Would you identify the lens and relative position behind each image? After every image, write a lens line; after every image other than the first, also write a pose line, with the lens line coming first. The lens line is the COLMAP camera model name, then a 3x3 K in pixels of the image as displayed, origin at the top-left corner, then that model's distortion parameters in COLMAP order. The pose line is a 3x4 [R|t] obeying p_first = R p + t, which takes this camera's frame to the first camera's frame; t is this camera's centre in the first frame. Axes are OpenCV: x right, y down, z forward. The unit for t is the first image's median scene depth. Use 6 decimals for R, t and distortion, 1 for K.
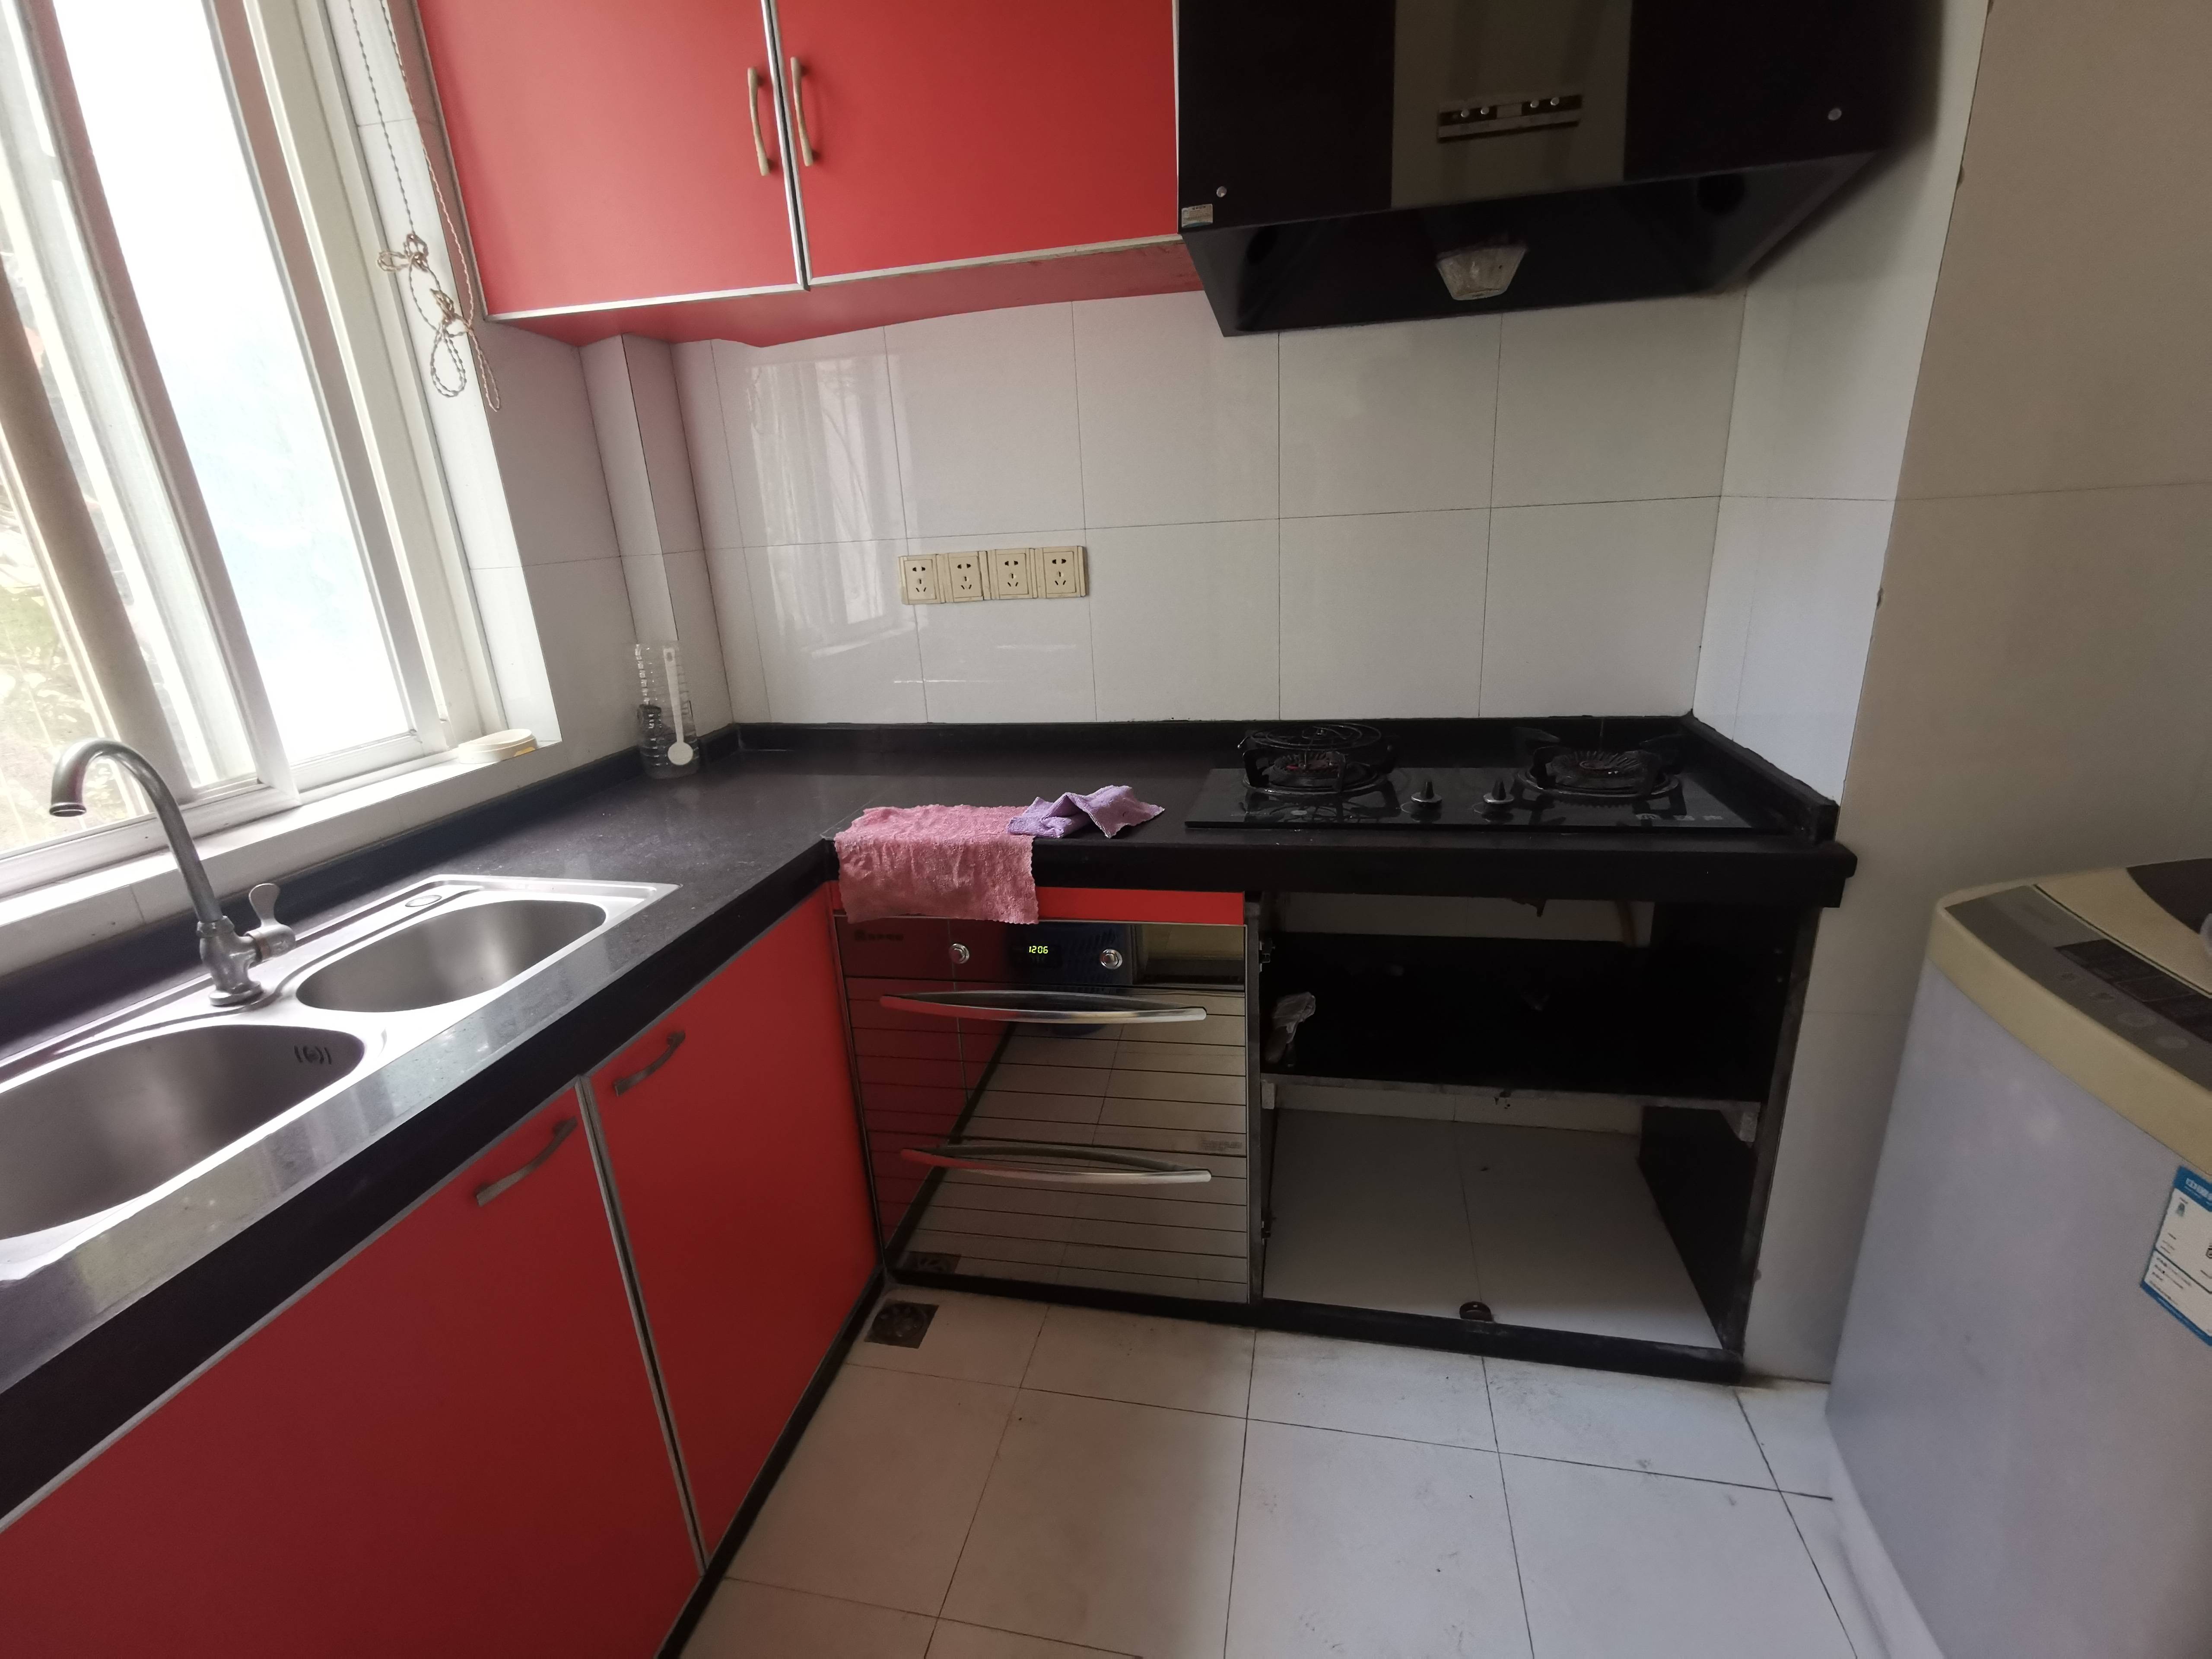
lens RADIAL K [[1035.6, 0, 1106.0], [0, 1035.6, 829.5], [0, 0, 1]] dist [-0.001483, -0.000878]
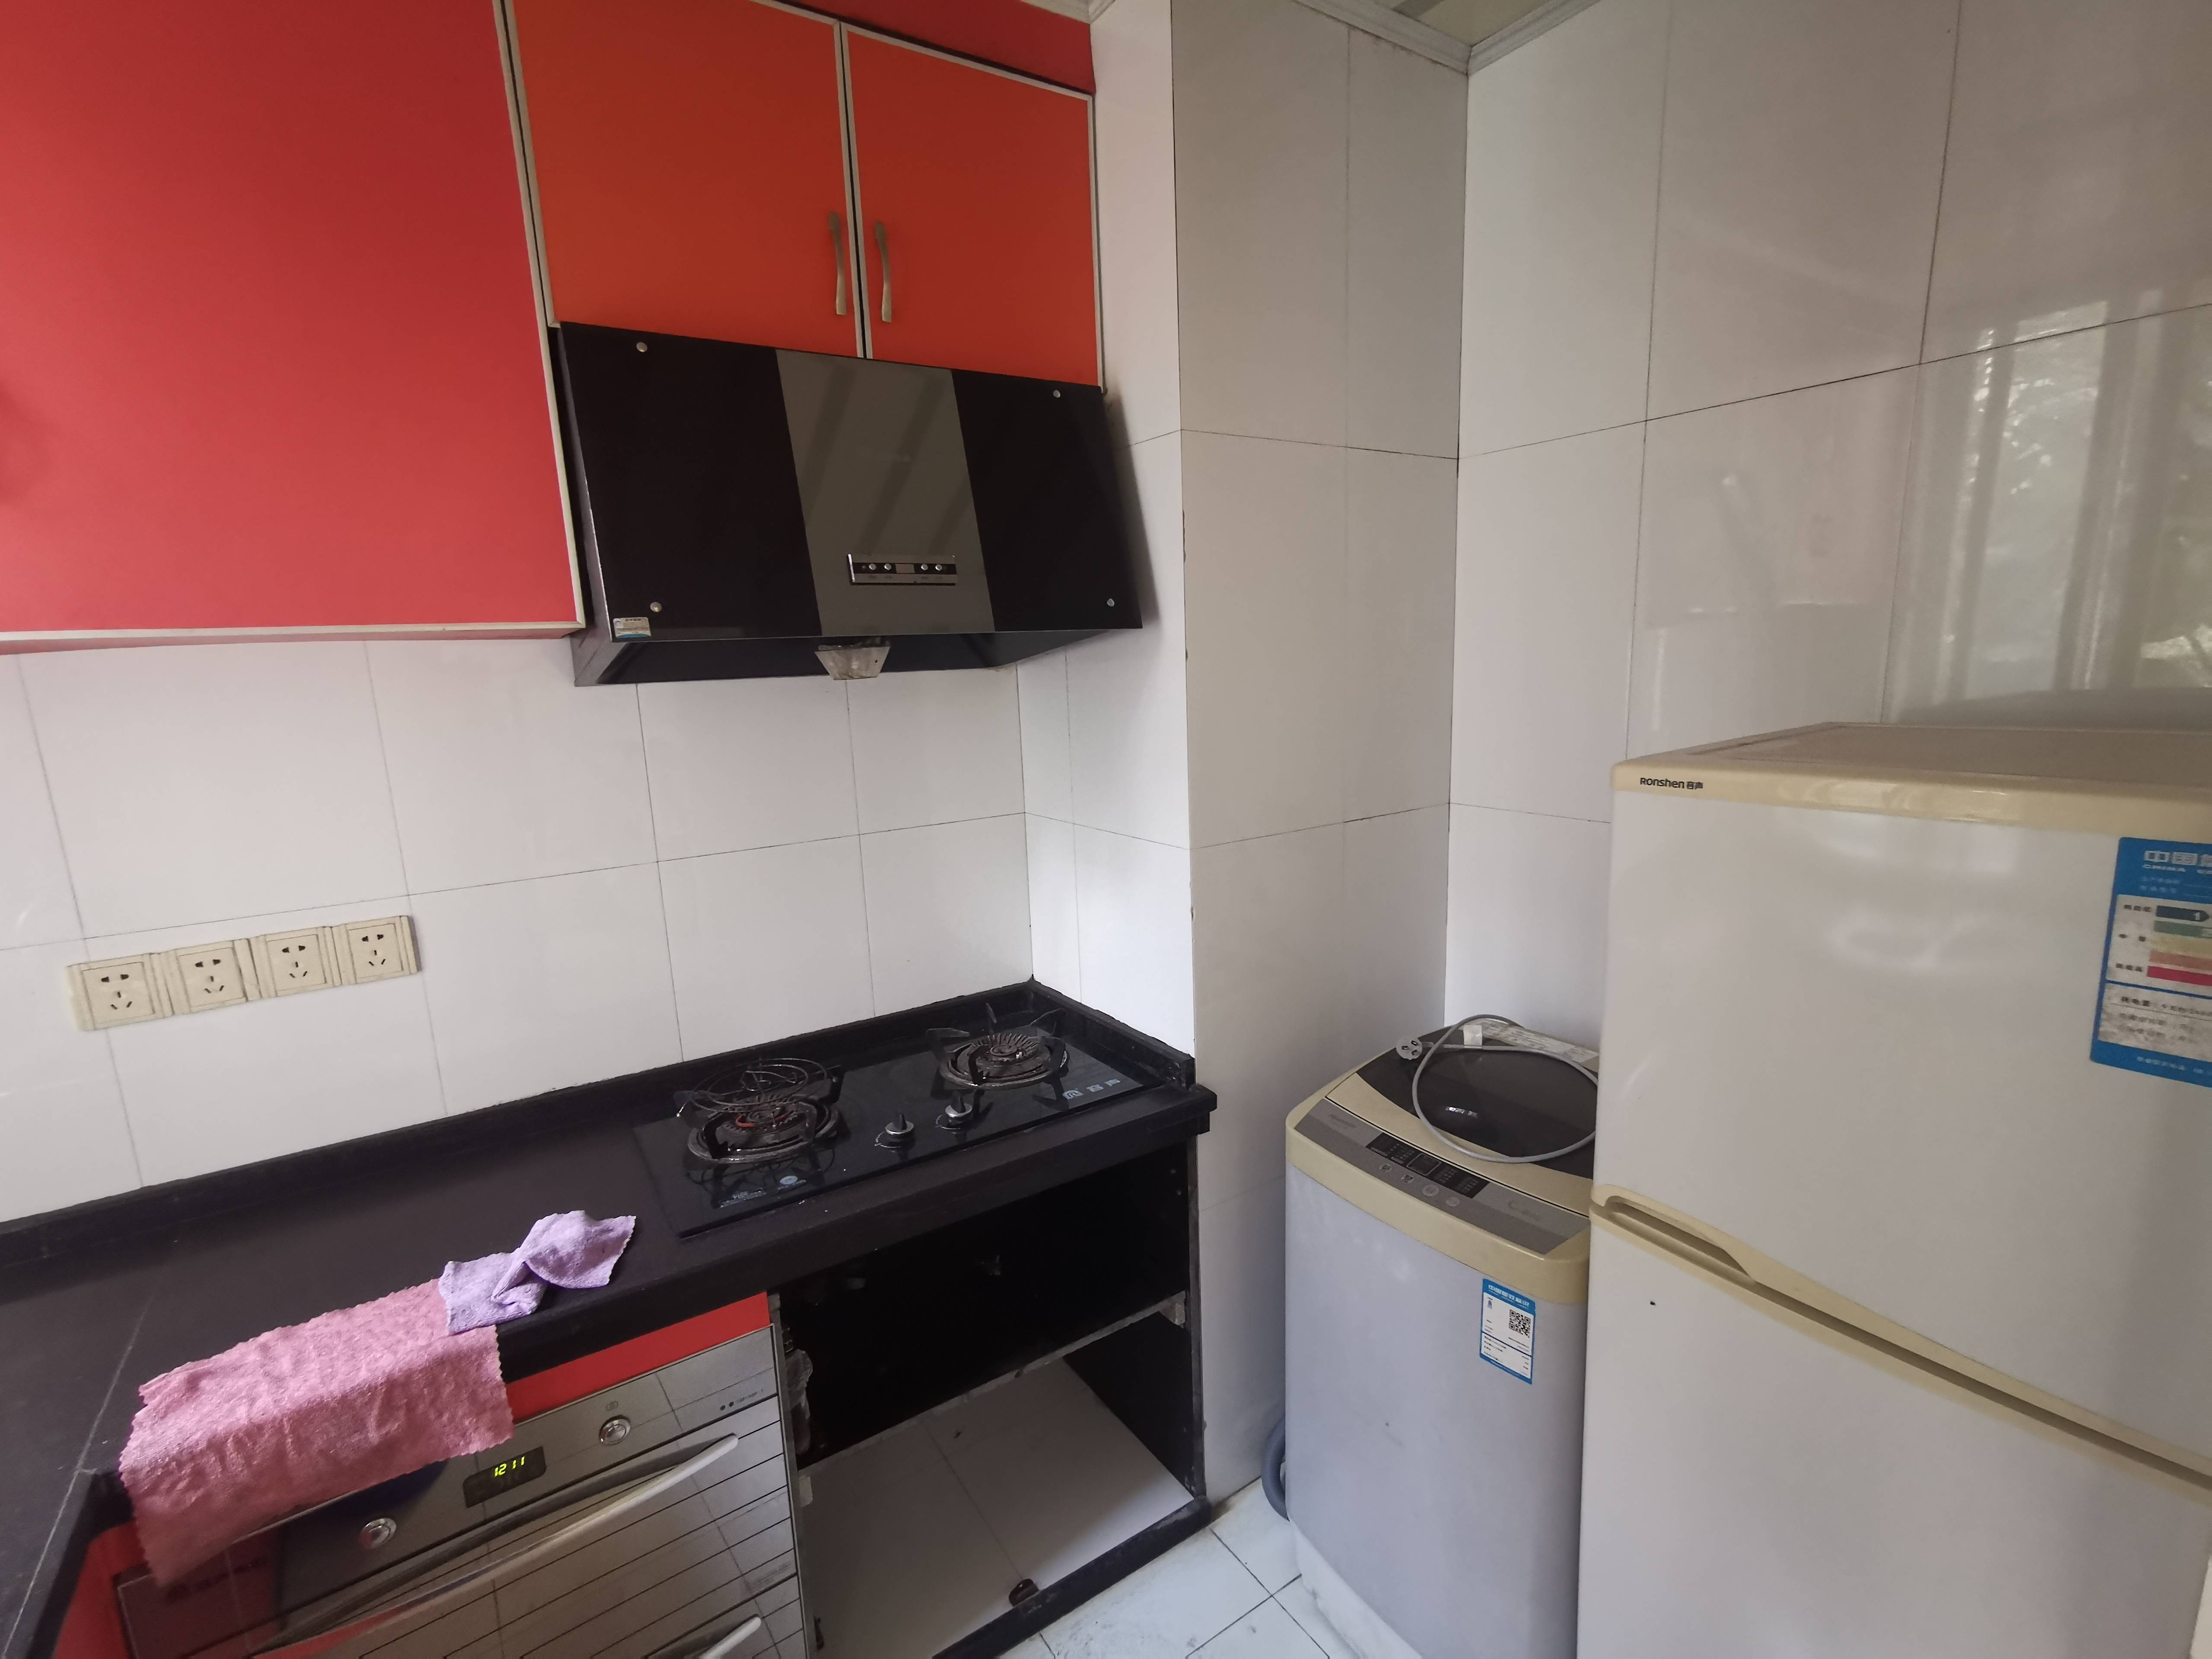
lens RADIAL K [[1018.3, 0, 1106.0], [0, 1018.3, 829.5], [0, 0, 1]] dist [0.001006, 0.012161]
pose [[0.703839, -0.099321, 0.703382, -0.251144], [0.216498, 0.973062, -0.079238, -0.199121], [-0.676564, 0.208051, 0.706382, 0.046575]]
